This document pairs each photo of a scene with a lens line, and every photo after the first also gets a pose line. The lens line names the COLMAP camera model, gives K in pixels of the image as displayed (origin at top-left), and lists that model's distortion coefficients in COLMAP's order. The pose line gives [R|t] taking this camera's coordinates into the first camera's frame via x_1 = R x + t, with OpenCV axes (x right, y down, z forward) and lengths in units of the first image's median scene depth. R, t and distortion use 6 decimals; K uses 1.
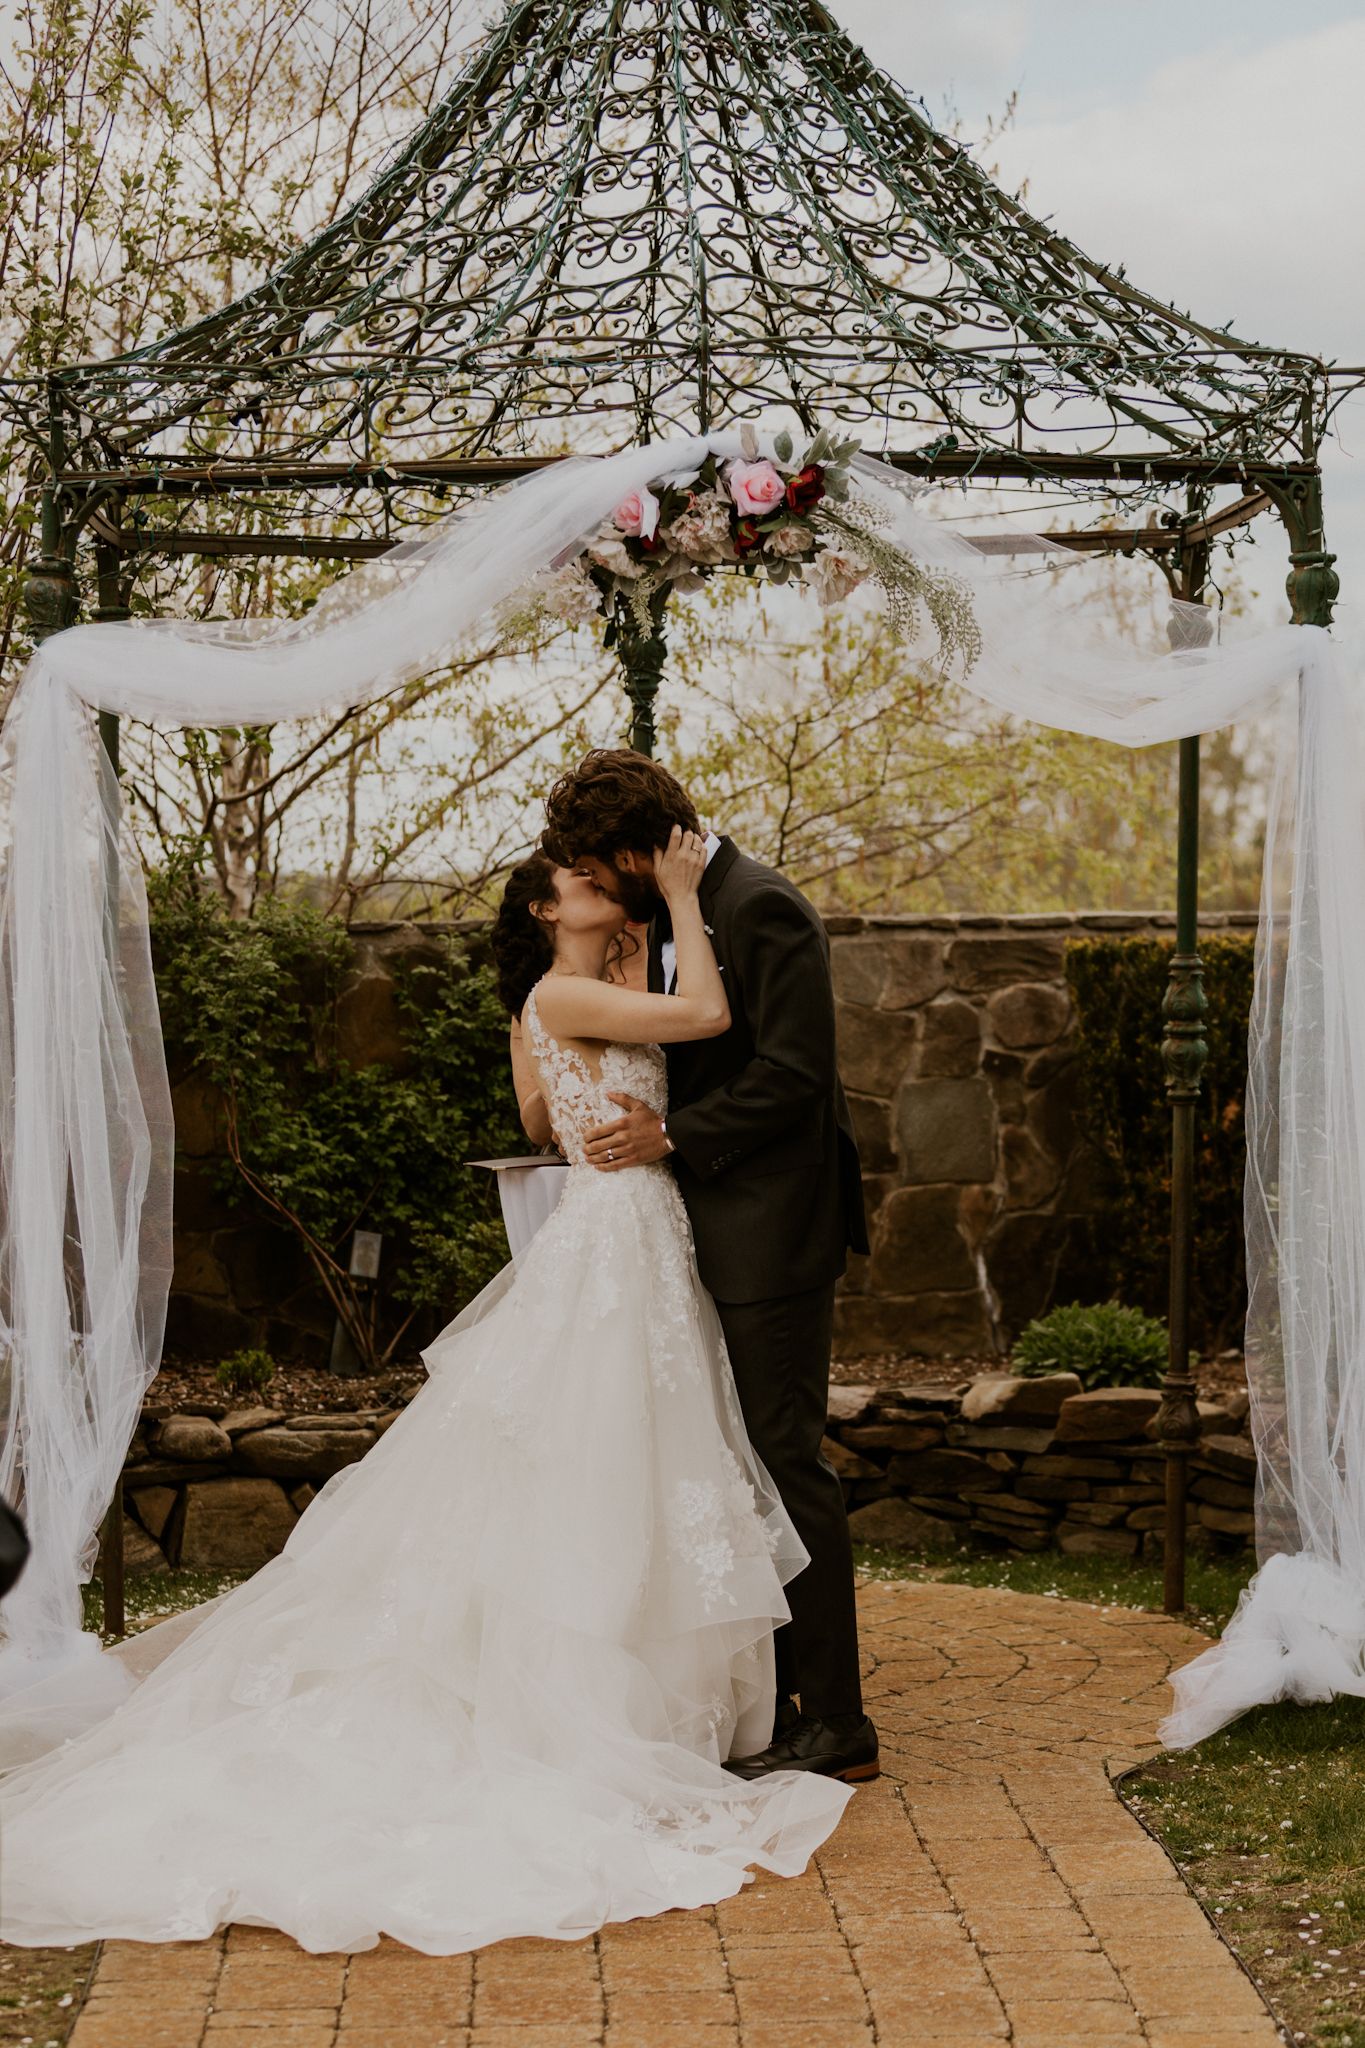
lens RADIAL K [[4318.8, 0, 682.5], [0, 4318.8, 1024.0], [0, 0, 1]] dist [-0.240044, -0.404196]
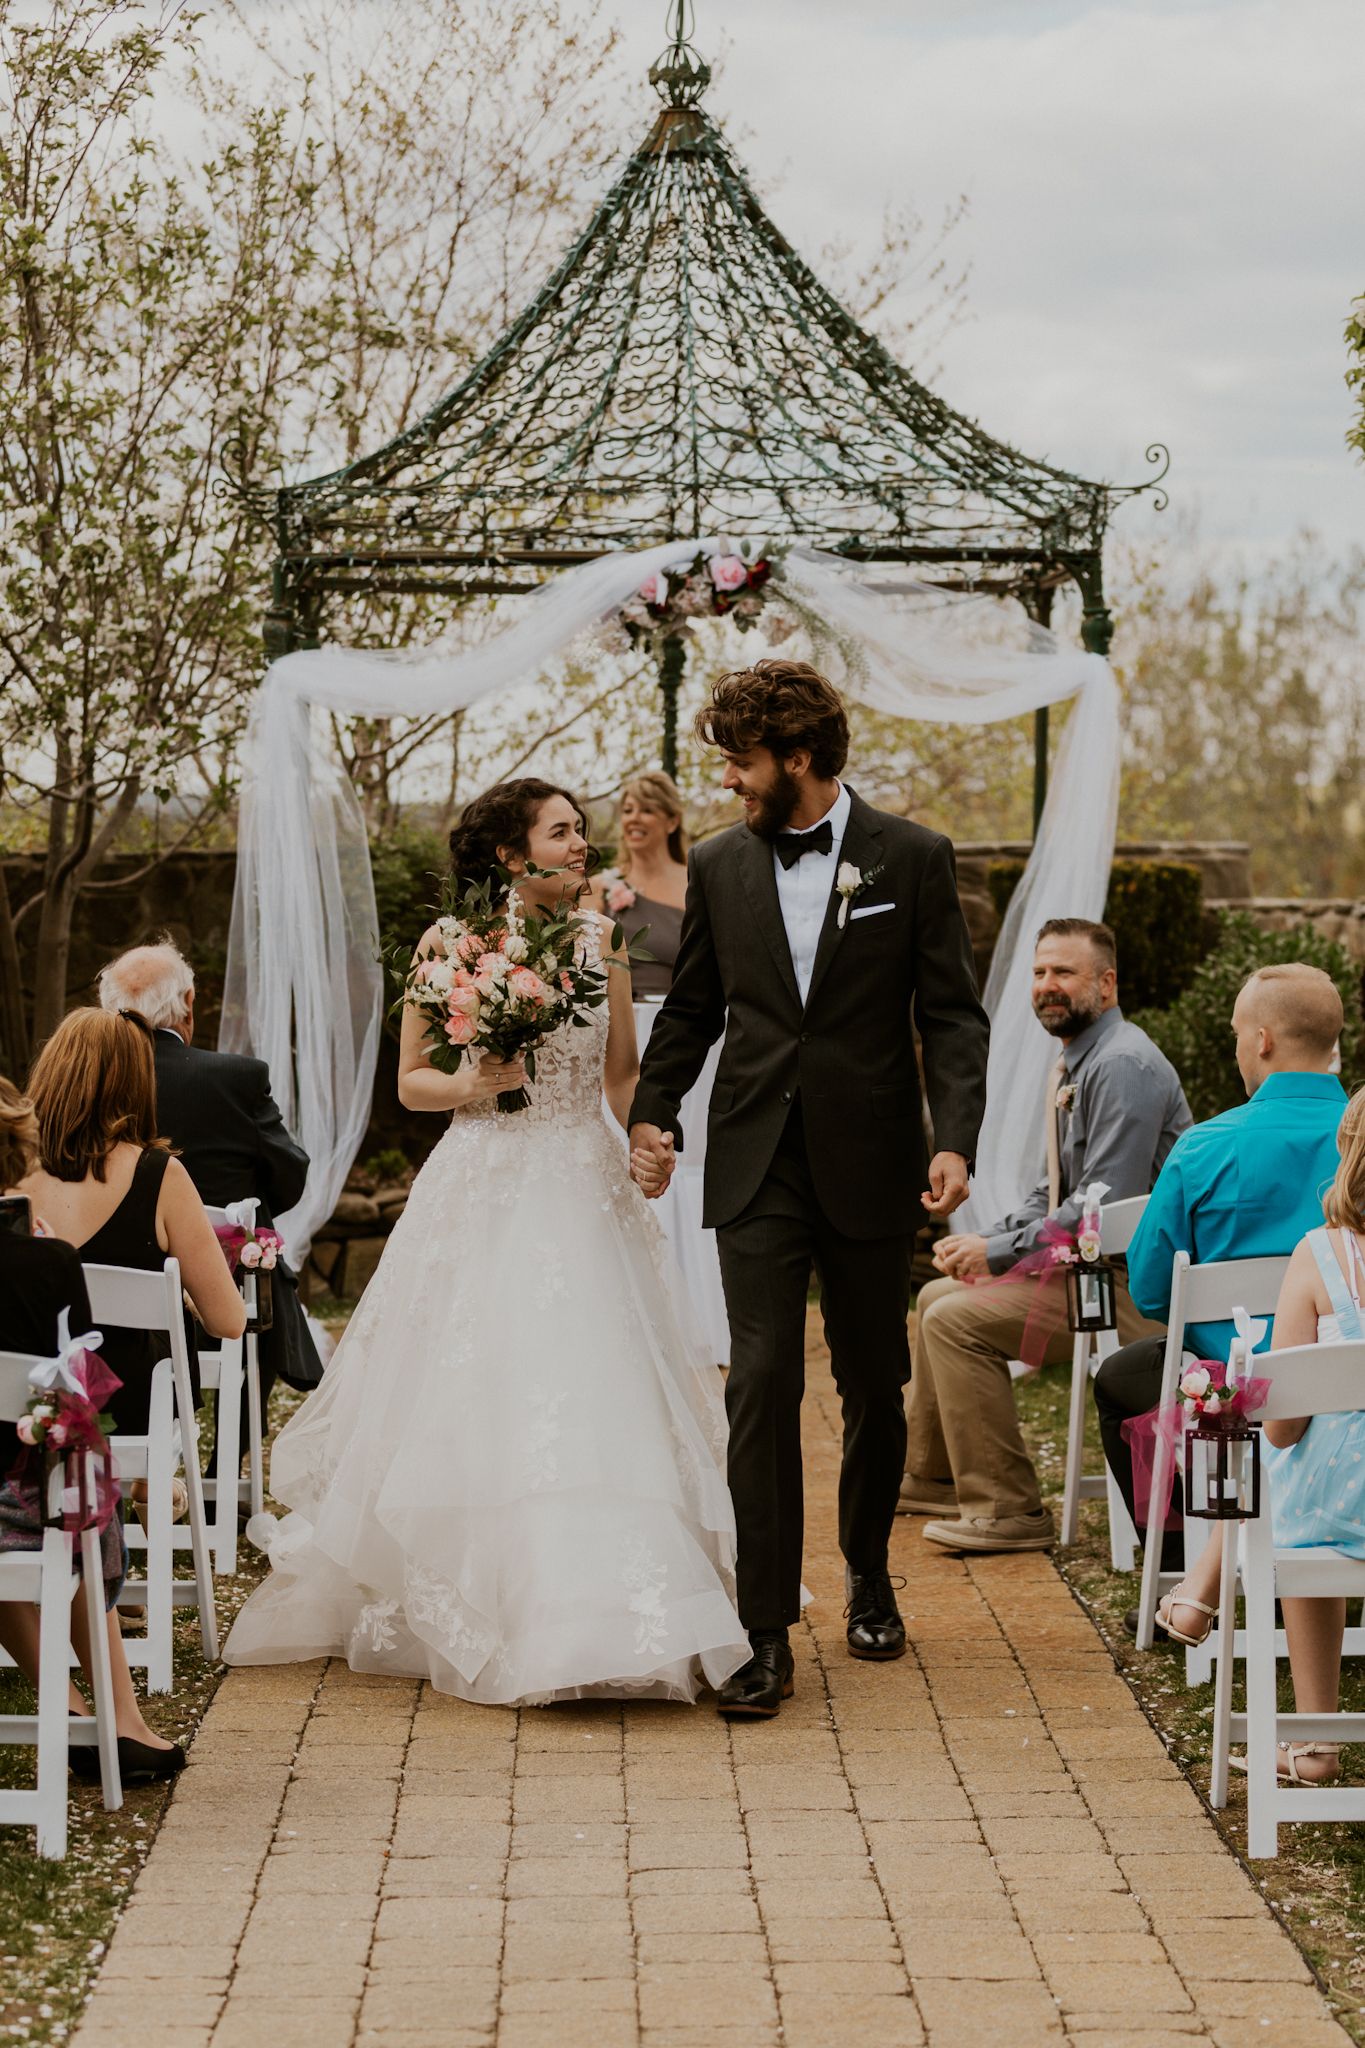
lens RADIAL K [[4318.8, 0, 682.5], [0, 4318.8, 1024.0], [0, 0, 1]] dist [-0.240044, -0.404196]
pose [[0.999817, 0.006138, -0.018120, 0.029659], [-0.005885, 0.999885, 0.013945, 0.020799], [0.018203, -0.013836, 0.999739, -0.598307]]
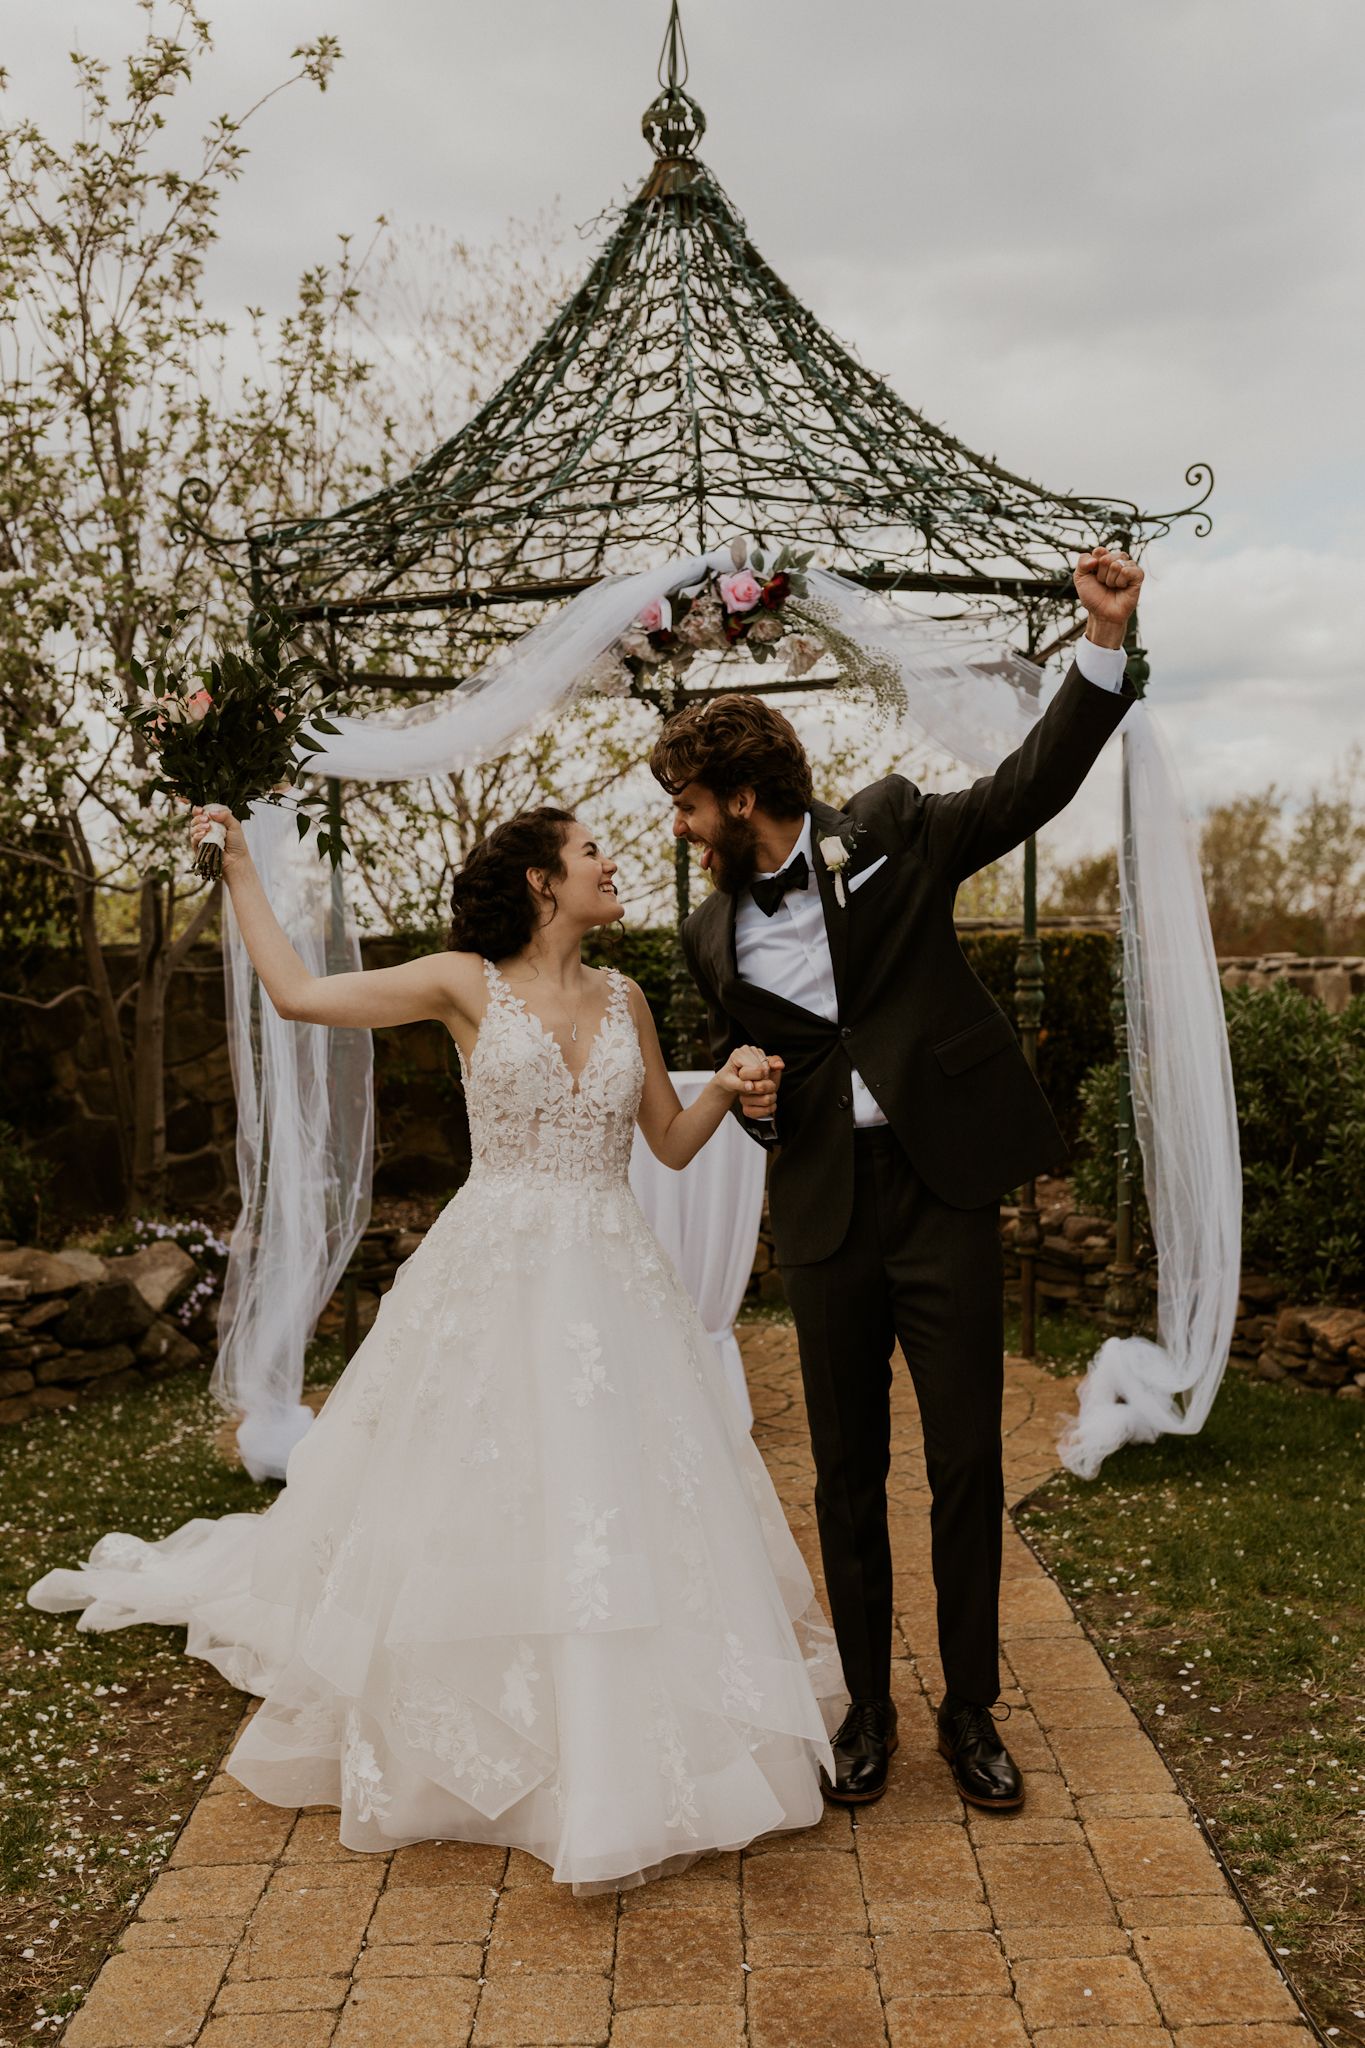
lens RADIAL K [[2033.2, 0, 743.4], [0, 2033.2, 1147.9], [0, 0, 1]] dist [-0.028466, -0.015698]
pose [[0.999819, -0.018933, 0.002067, 0.012934], [0.018730, 0.997119, 0.073503, 0.005330], [-0.003453, -0.073451, 0.997293, 0.331435]]
